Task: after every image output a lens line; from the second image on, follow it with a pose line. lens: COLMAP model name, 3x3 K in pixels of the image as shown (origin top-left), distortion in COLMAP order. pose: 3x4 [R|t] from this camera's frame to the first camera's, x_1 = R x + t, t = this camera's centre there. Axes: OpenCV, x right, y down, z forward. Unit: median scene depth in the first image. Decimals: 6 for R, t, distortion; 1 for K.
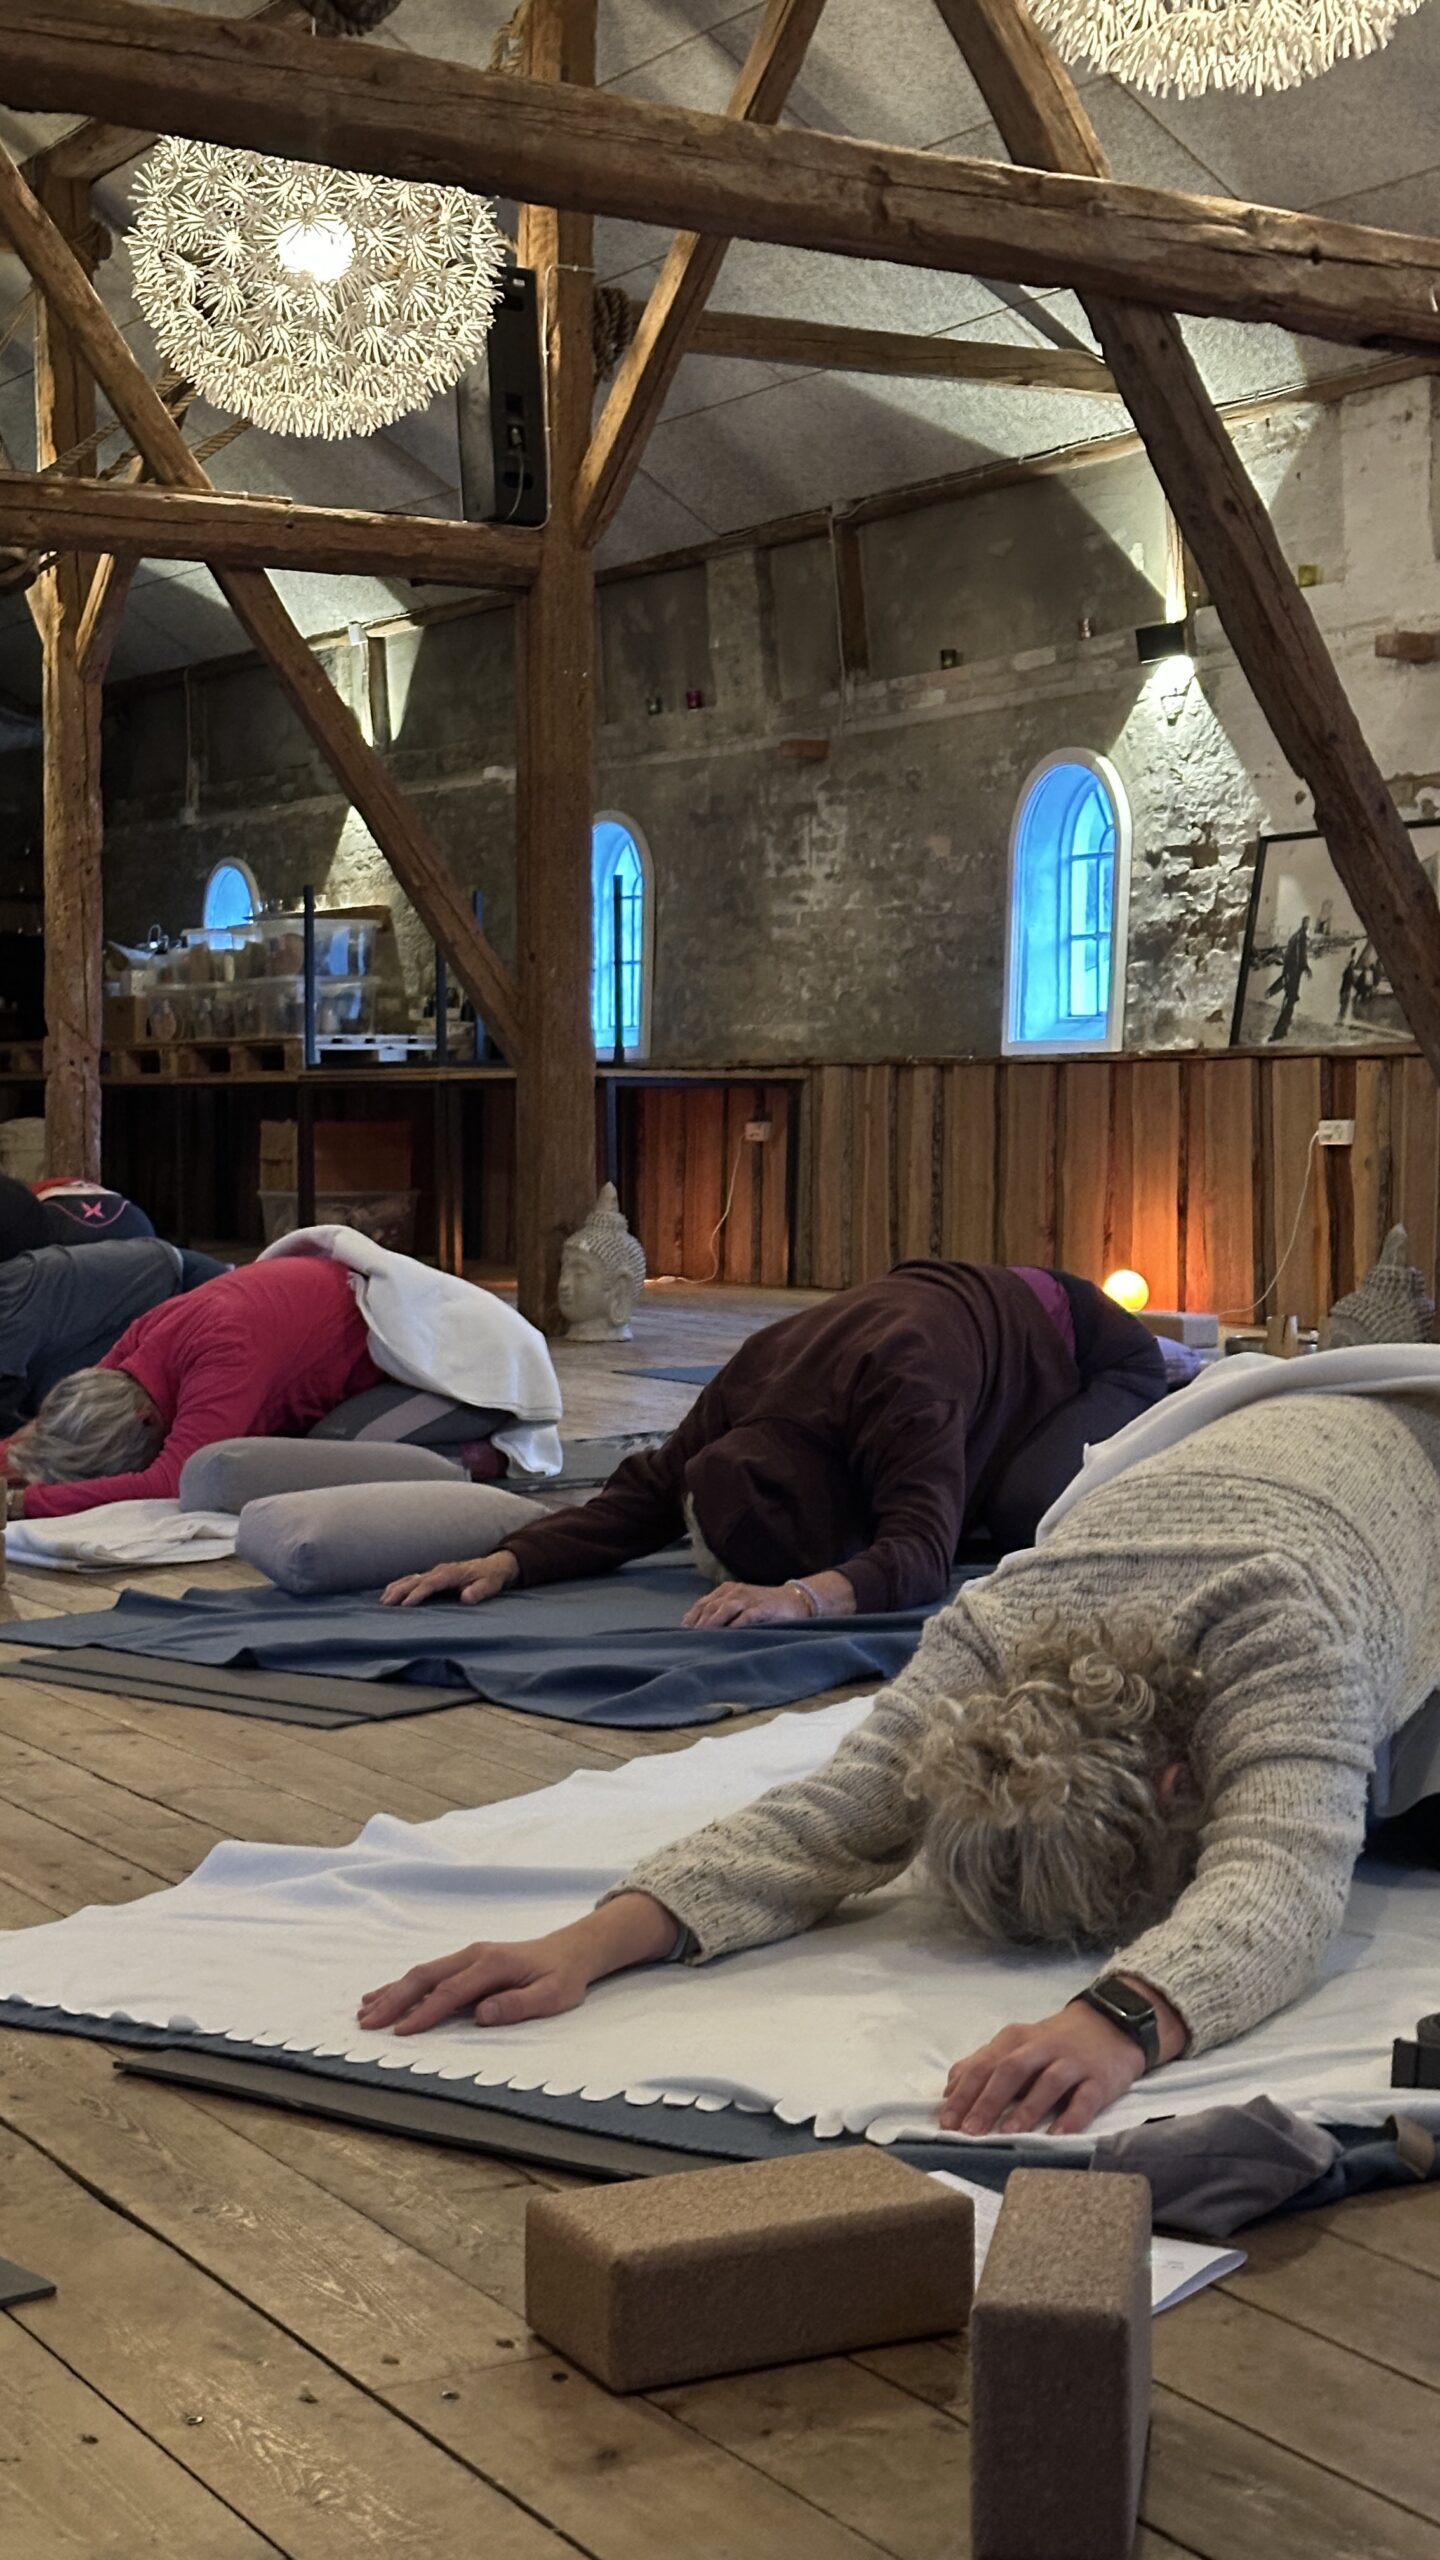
lens RADIAL K [[3774.6, 0, 804.4], [0, 3774.6, 1262.2], [0, 0, 1]] dist [0.134472, 0.000000]
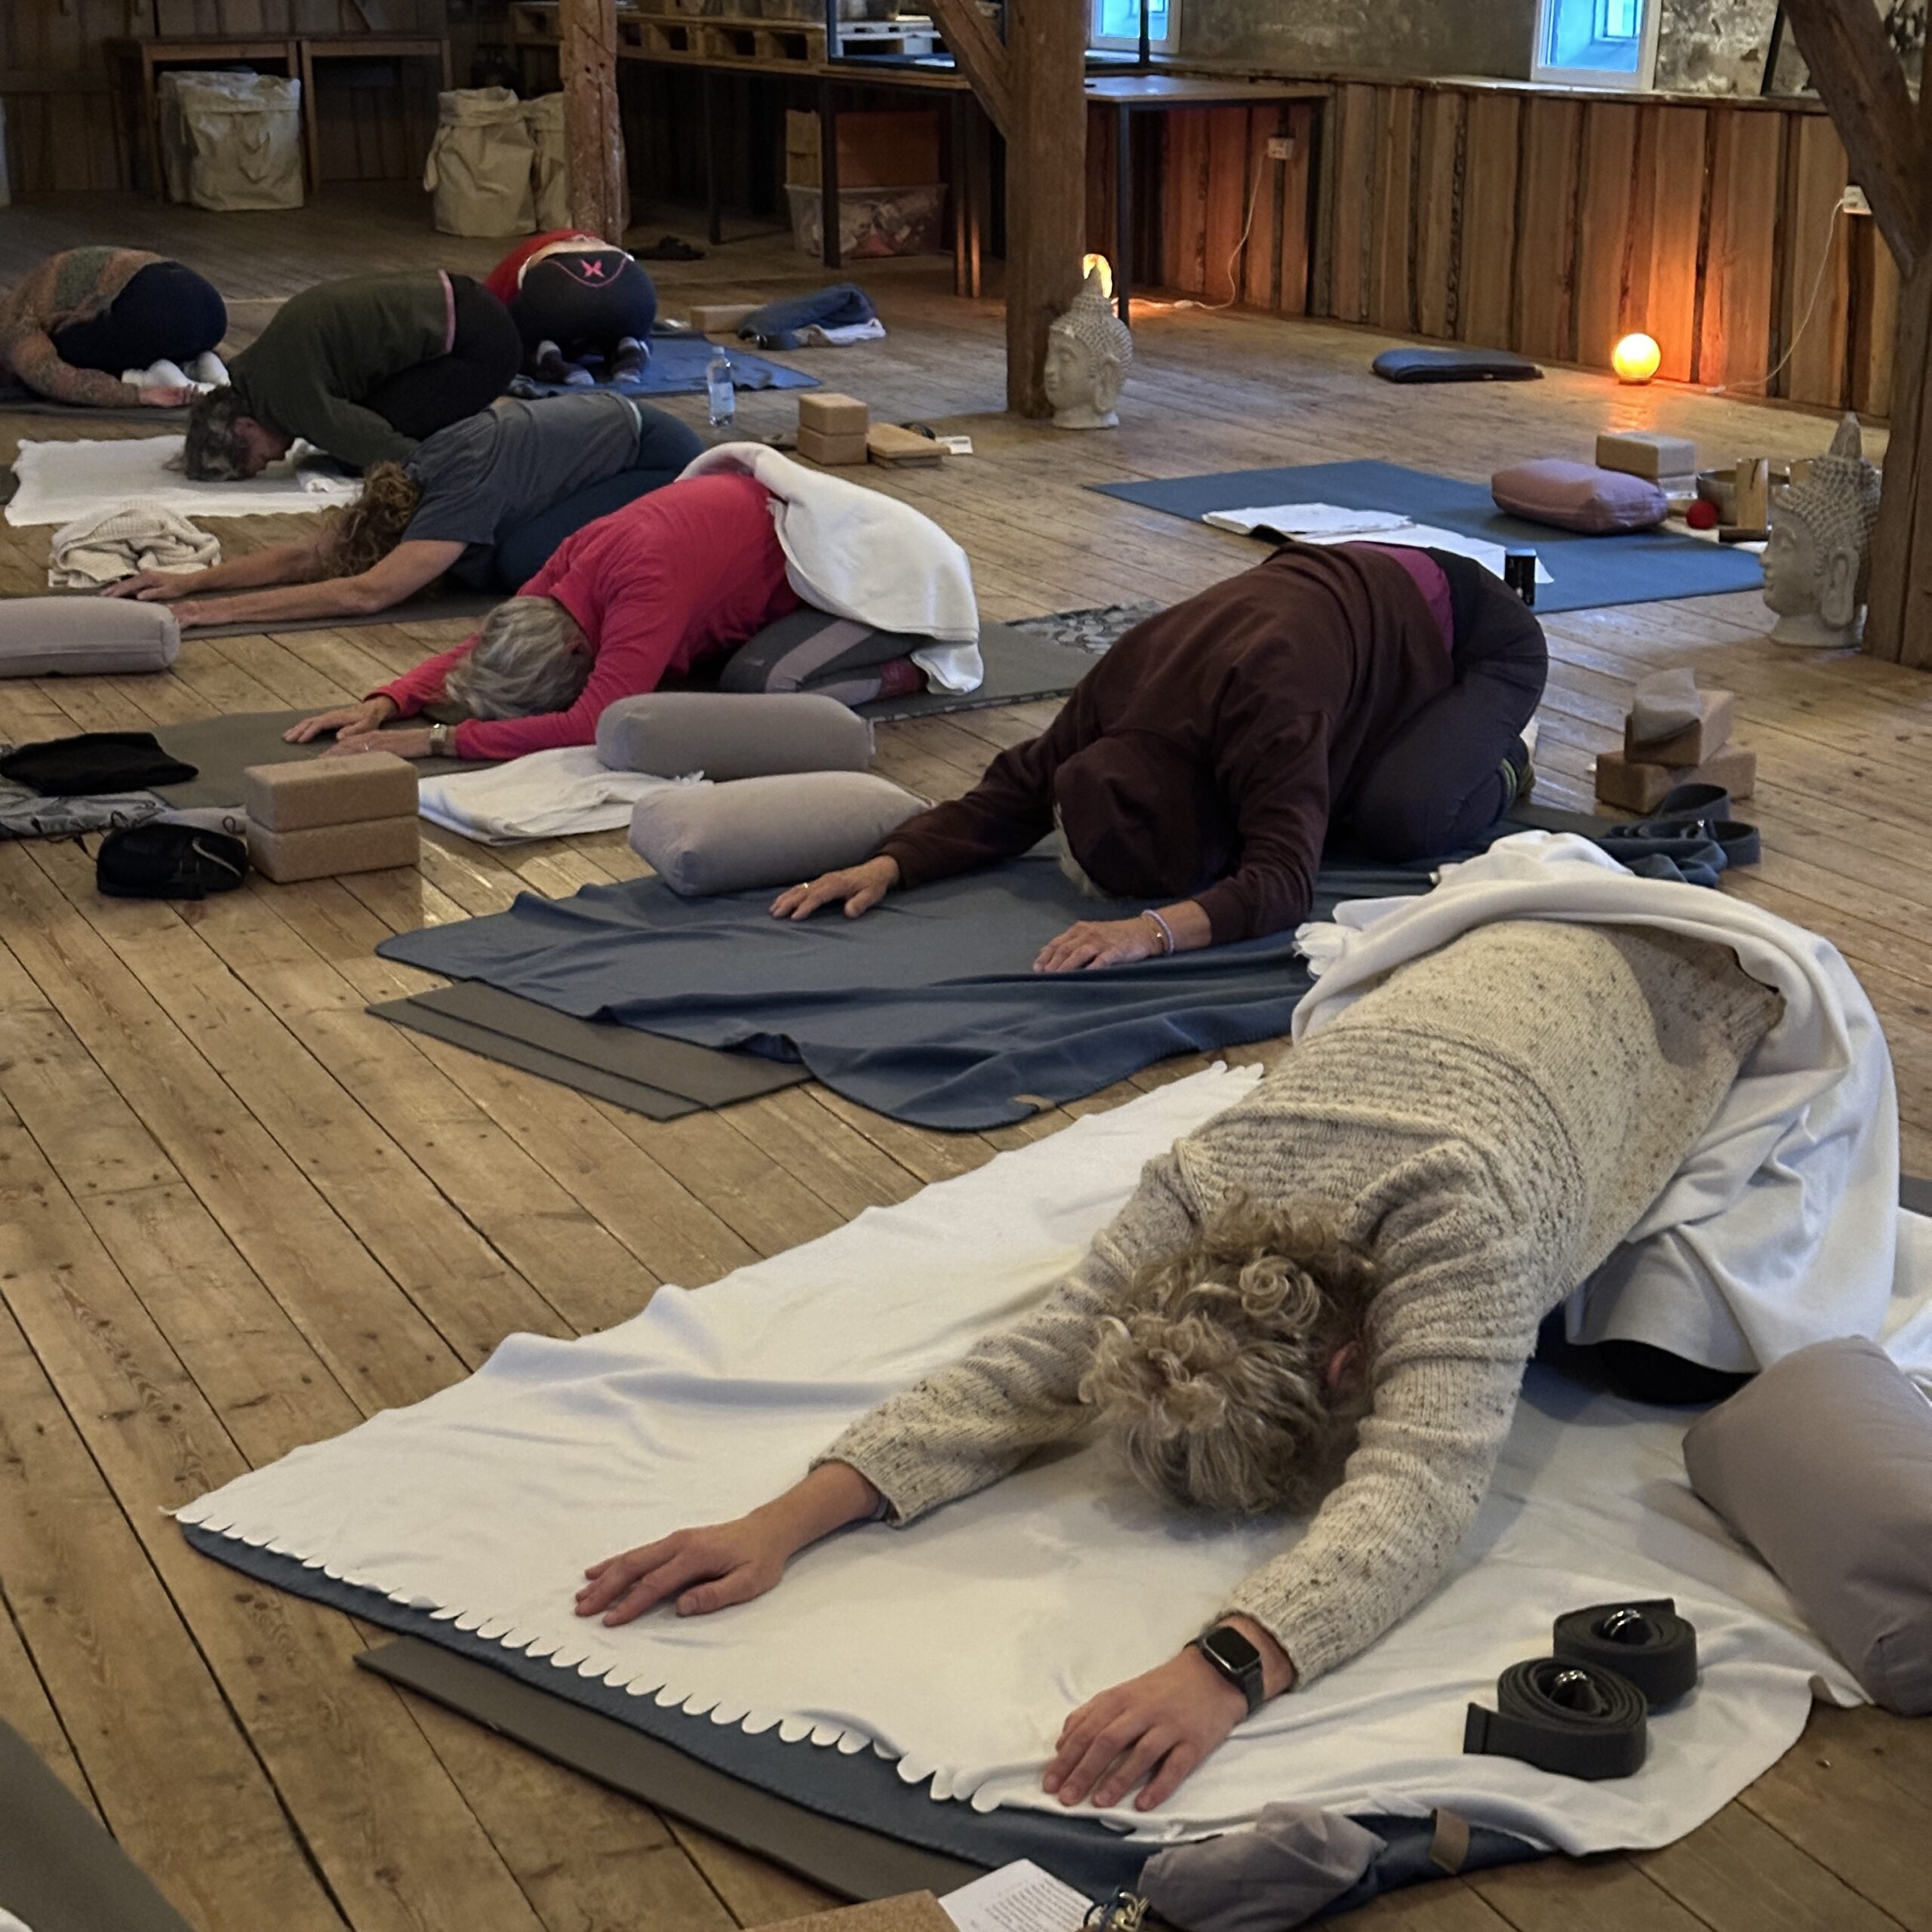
lens RADIAL K [[3820.6, 0, 976.2], [0, 3820.6, 954.1], [0, 0, 1]] dist [0.182738, 0.000000]
pose [[0.993507, 0.024731, -0.111047, 0.062363], [0.000075, 0.975944, 0.218020, -0.120655], [0.113768, -0.216612, 0.969606, -0.028353]]
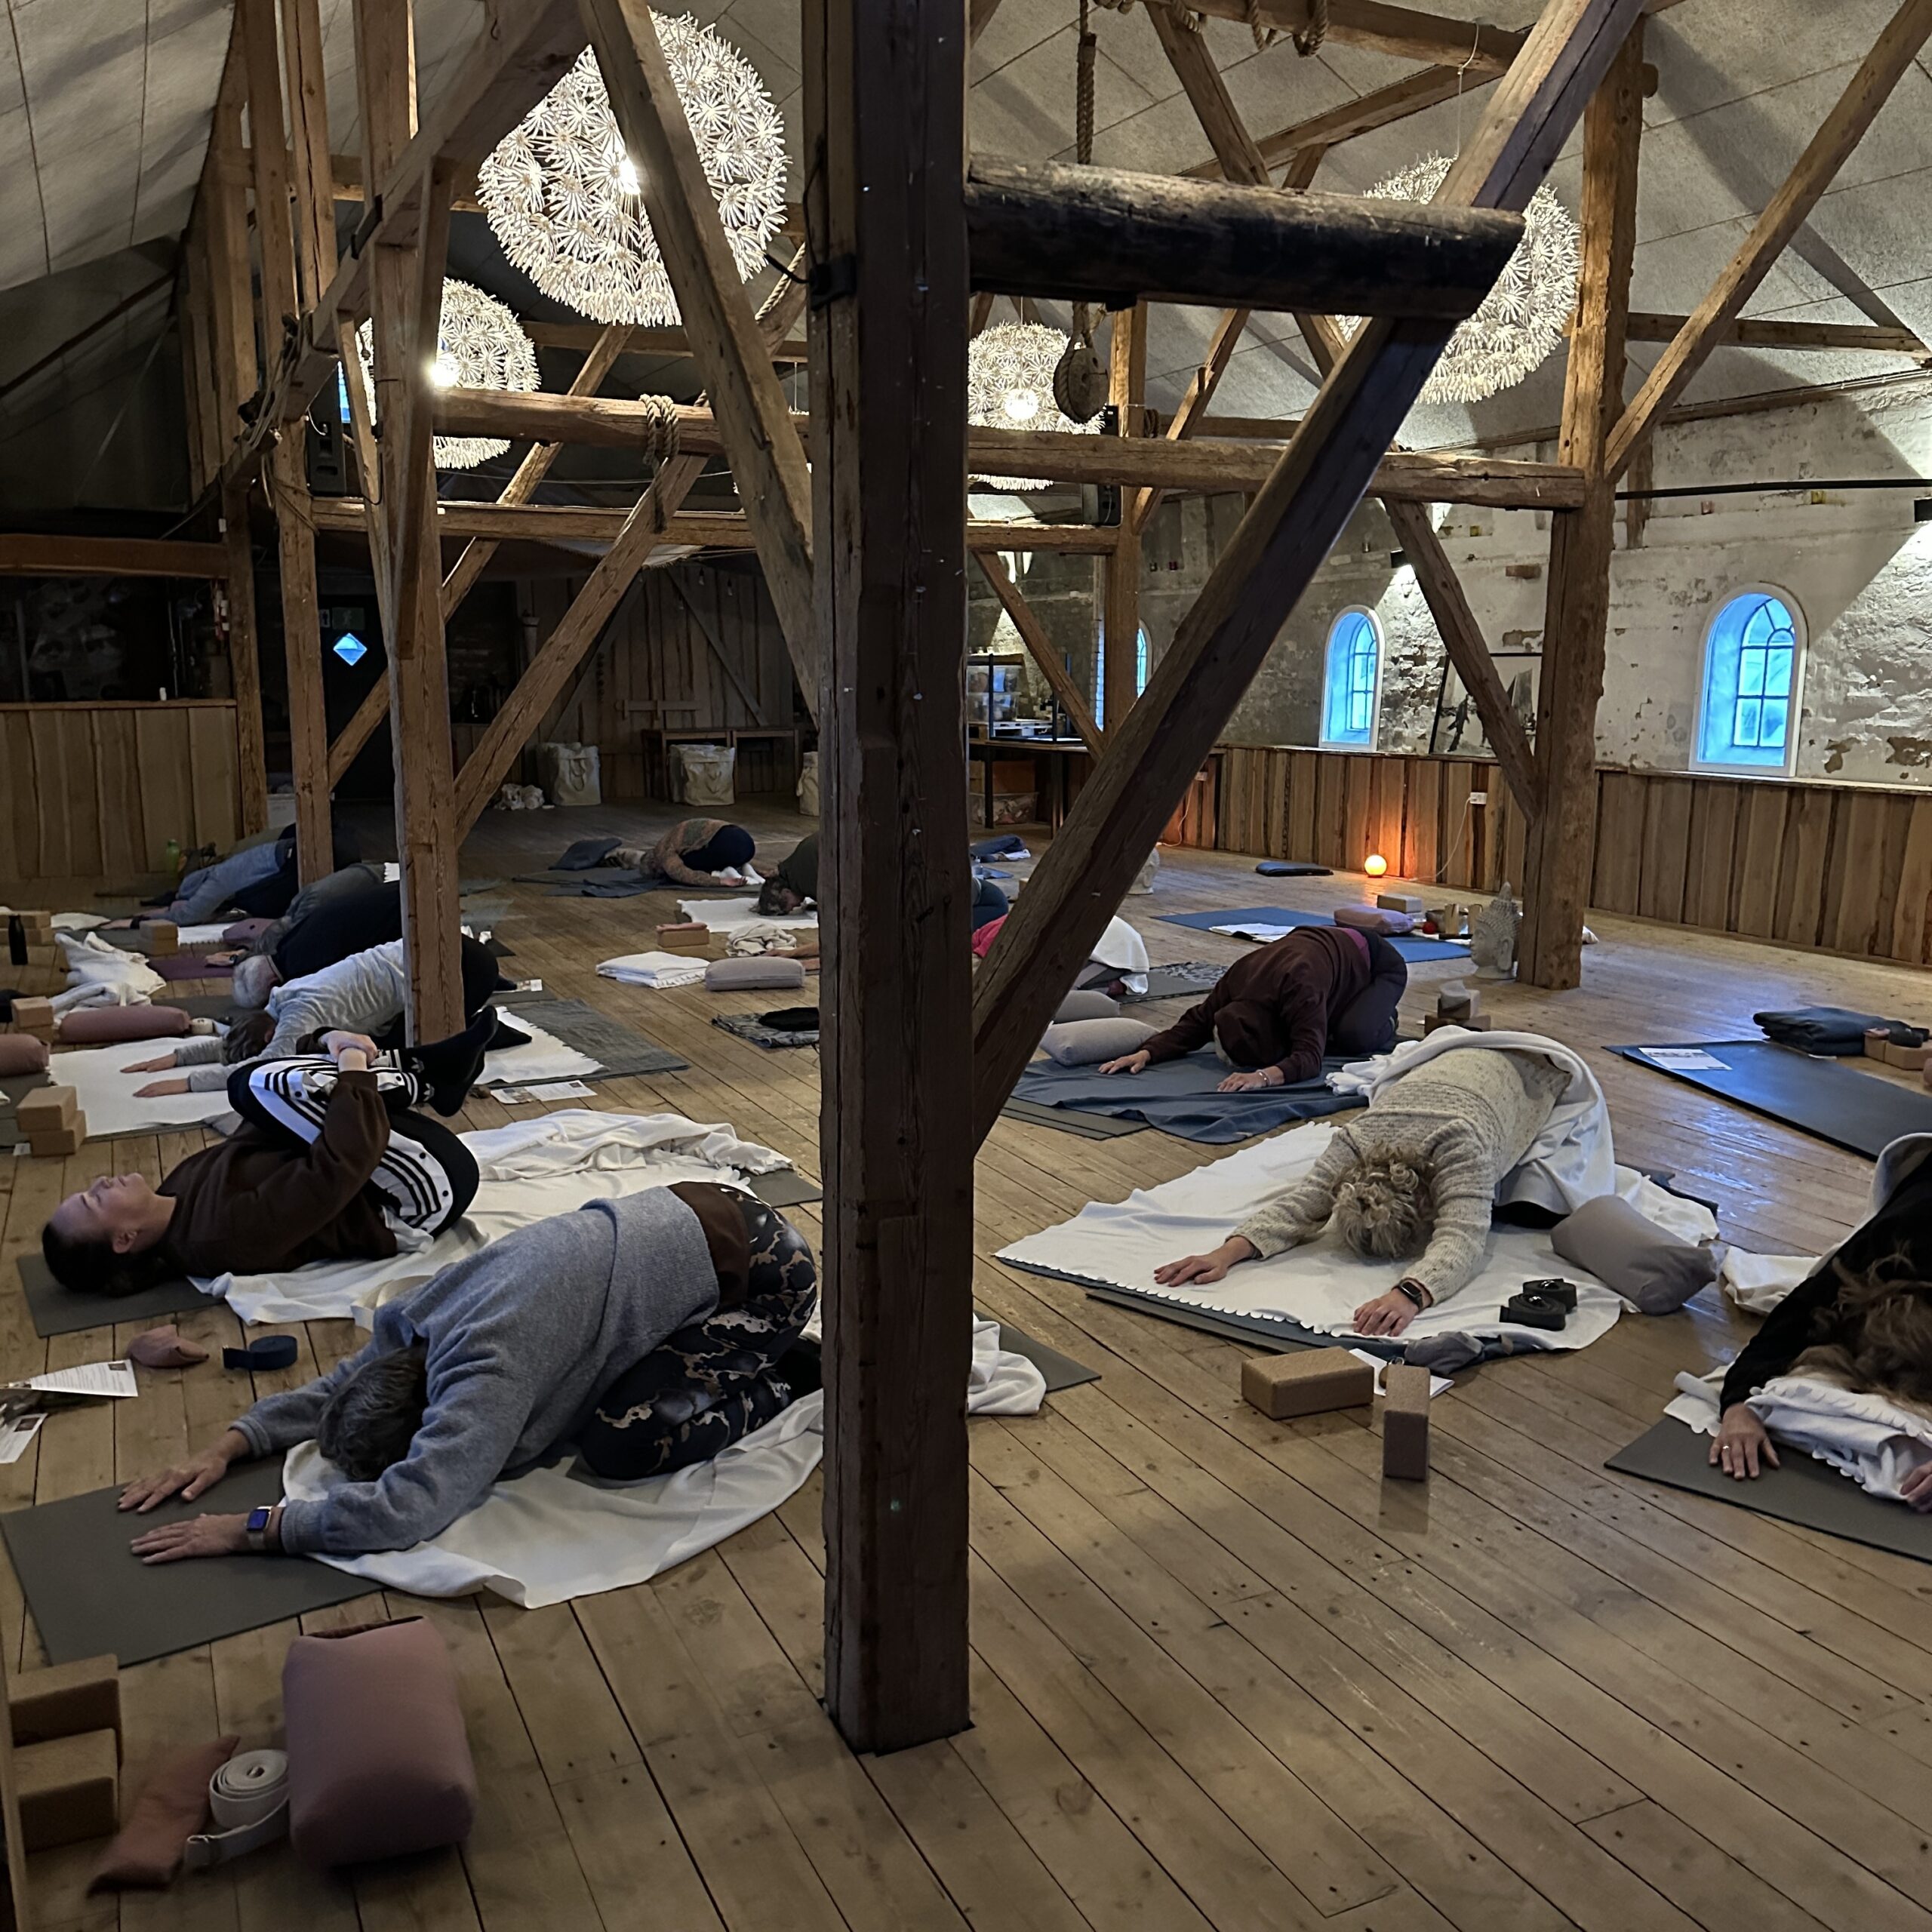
lens RADIAL K [[1904.8, 0, 977.8], [0, 1904.8, 964.4], [0, 0, 1]] dist [0.158838, 0.000000]
pose [[0.994029, 0.014099, -0.108197, -0.048682], [-0.002217, 0.994021, 0.109168, -0.116089], [0.109090, -0.108277, 0.988117, -0.274718]]
